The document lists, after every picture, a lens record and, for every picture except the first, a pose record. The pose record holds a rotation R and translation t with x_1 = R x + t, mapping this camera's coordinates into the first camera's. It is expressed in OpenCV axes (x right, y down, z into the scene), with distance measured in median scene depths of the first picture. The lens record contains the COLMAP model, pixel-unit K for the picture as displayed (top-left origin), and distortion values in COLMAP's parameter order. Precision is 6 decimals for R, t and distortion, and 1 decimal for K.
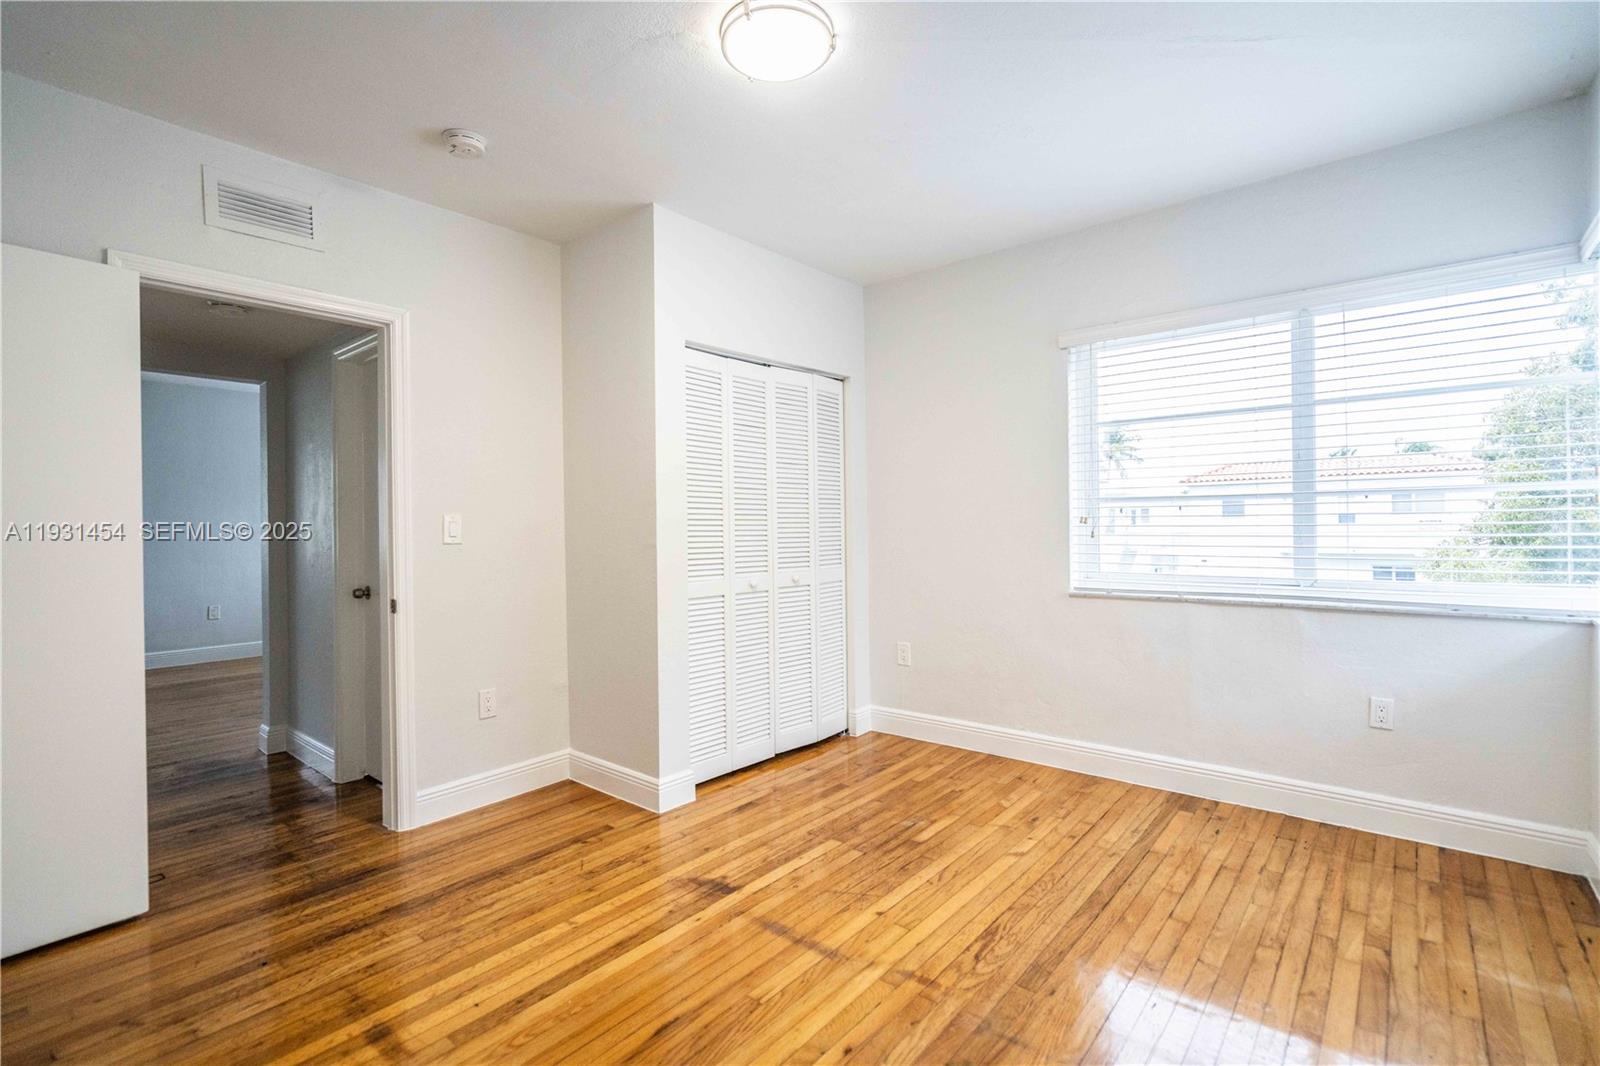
lens RADIAL K [[724.2, 0, 803.3], [0, 724.2, 529.2], [0, 0, 1]] dist [-0.002130, 0.000423]
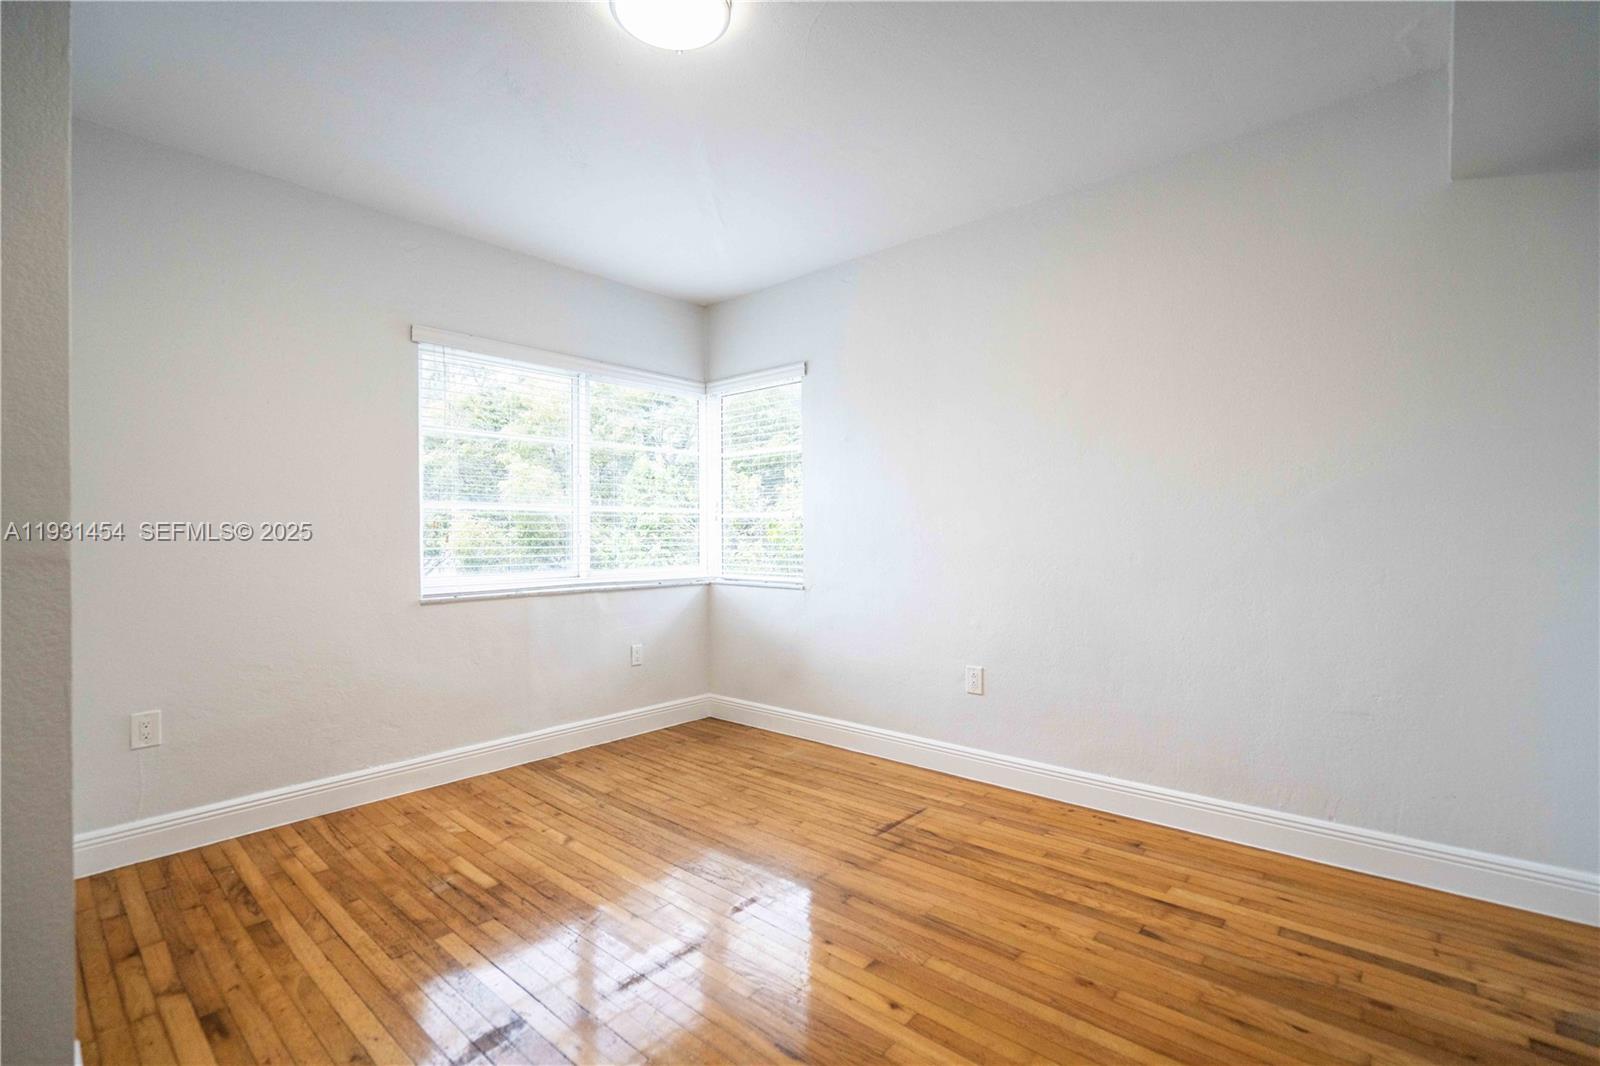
lens RADIAL K [[724.2, 0, 803.3], [0, 724.2, 529.2], [0, 0, 1]] dist [-0.002130, 0.000423]
pose [[0.029933, 0.016939, 0.999408, -0.710468], [0.010757, 0.999793, -0.017268, 0.019654], [-0.999494, 0.011267, 0.029745, 0.593943]]
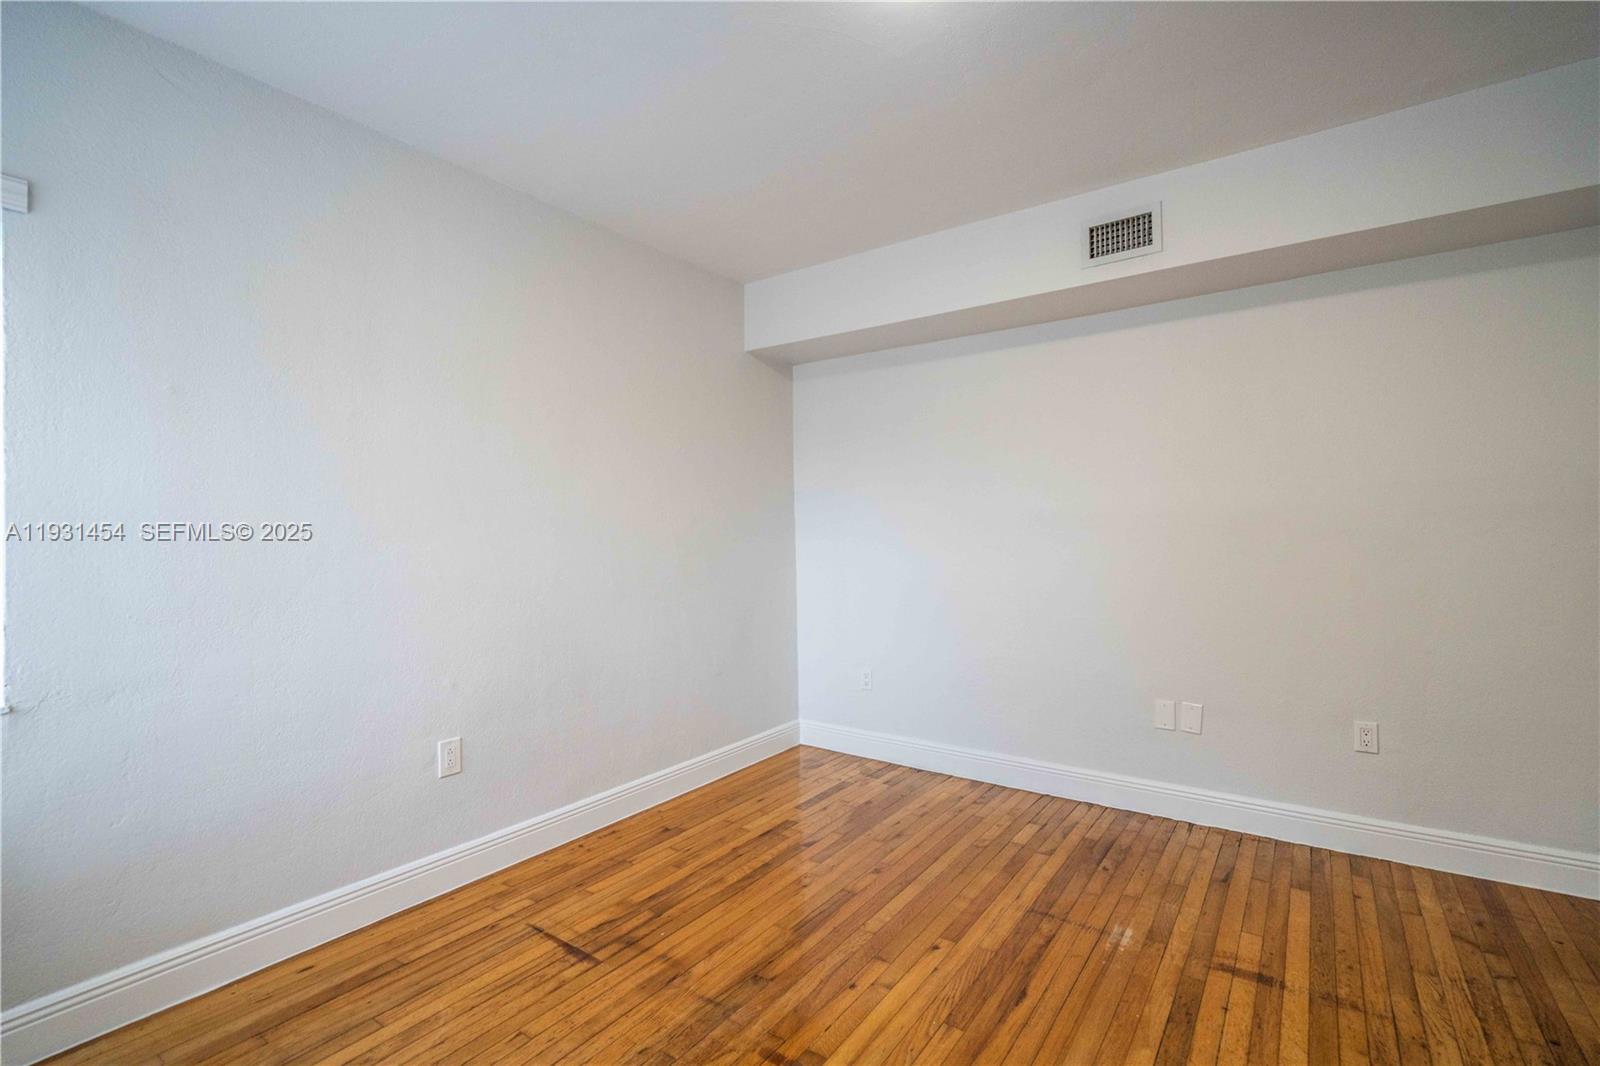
lens RADIAL K [[724.2, 0, 803.3], [0, 724.2, 529.2], [0, 0, 1]] dist [-0.002130, 0.000423]
pose [[-0.996416, 0.030363, -0.078952, 0.126817], [0.031663, 0.999382, -0.015264, -0.007887], [0.078440, -0.017709, -0.996762, 1.304522]]
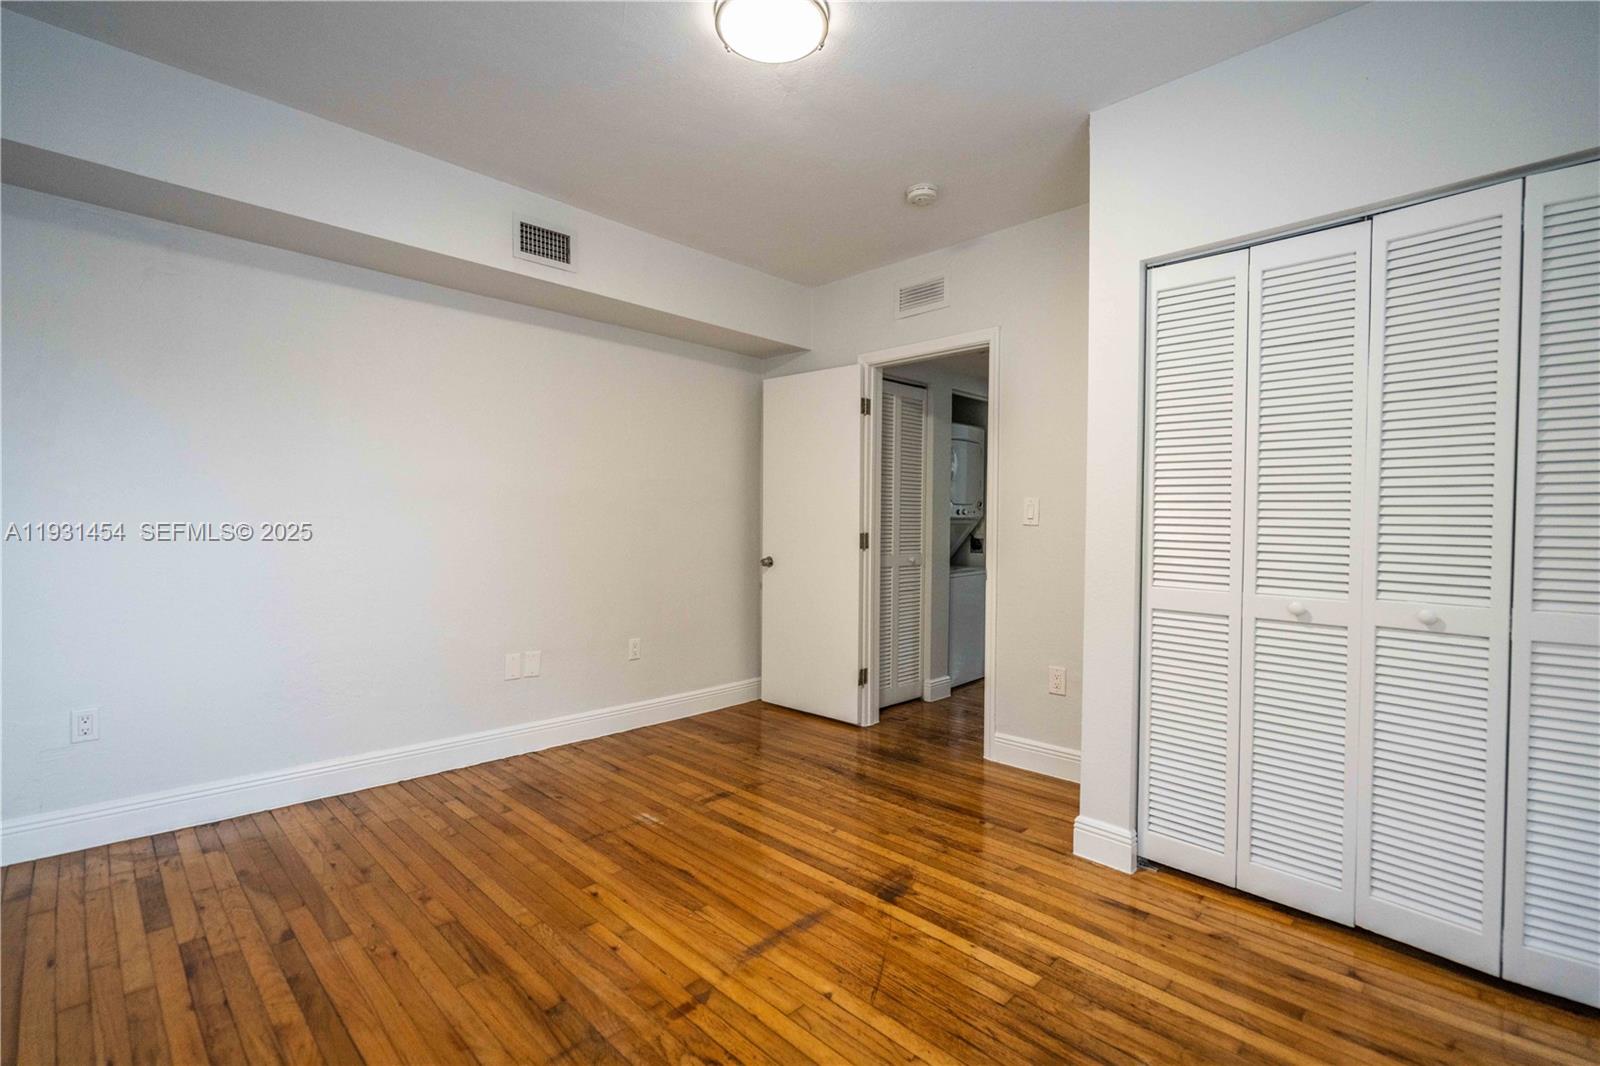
lens RADIAL K [[724.2, 0, 803.3], [0, 724.2, 529.2], [0, 0, 1]] dist [-0.002130, 0.000423]
pose [[-0.083105, 0.031789, -0.996034, 0.717708], [-0.006698, 0.999451, 0.032457, -0.007787], [0.996518, 0.009368, -0.082846, 0.835944]]
